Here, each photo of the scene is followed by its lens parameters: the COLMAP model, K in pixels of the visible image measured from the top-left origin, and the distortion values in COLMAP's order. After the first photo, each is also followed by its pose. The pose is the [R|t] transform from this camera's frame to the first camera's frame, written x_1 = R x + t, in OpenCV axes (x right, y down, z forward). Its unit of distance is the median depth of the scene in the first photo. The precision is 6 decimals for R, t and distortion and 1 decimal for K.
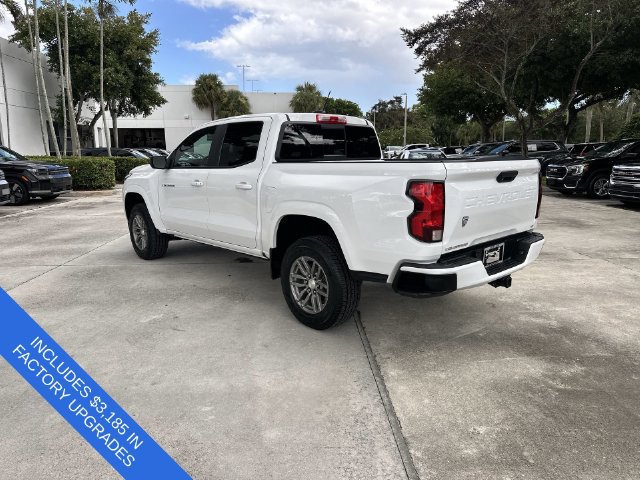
lens RADIAL K [[451.7, 0, 317.3], [0, 451.7, 237.2], [0, 0, 1]] dist [0.036174, -0.045317]
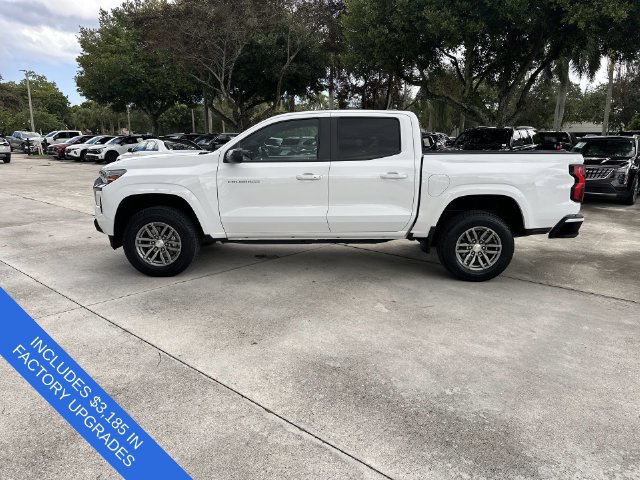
lens RADIAL K [[451.7, 0, 315.4], [0, 451.7, 239.7], [0, 0, 1]] dist [0.036174, -0.045317]
pose [[0.684088, -0.140053, 0.715827, -1.169232], [0.119764, 0.989641, 0.079171, -0.072545], [-0.719500, 0.031571, 0.693775, 0.391573]]
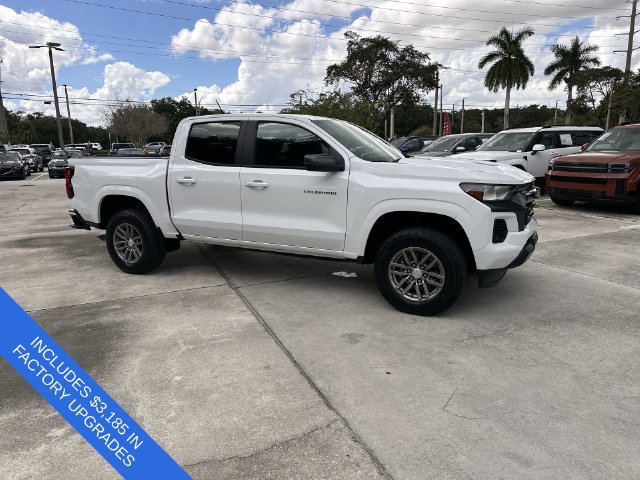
lens RADIAL K [[451.7, 0, 317.8], [0, 451.7, 236.0], [0, 0, 1]] dist [0.036174, -0.045317]
pose [[-0.931821, 0.096687, -0.349802, 0.264778], [-0.041424, 0.929224, 0.367189, -0.494638], [0.360546, 0.356644, -0.861865, 2.554608]]
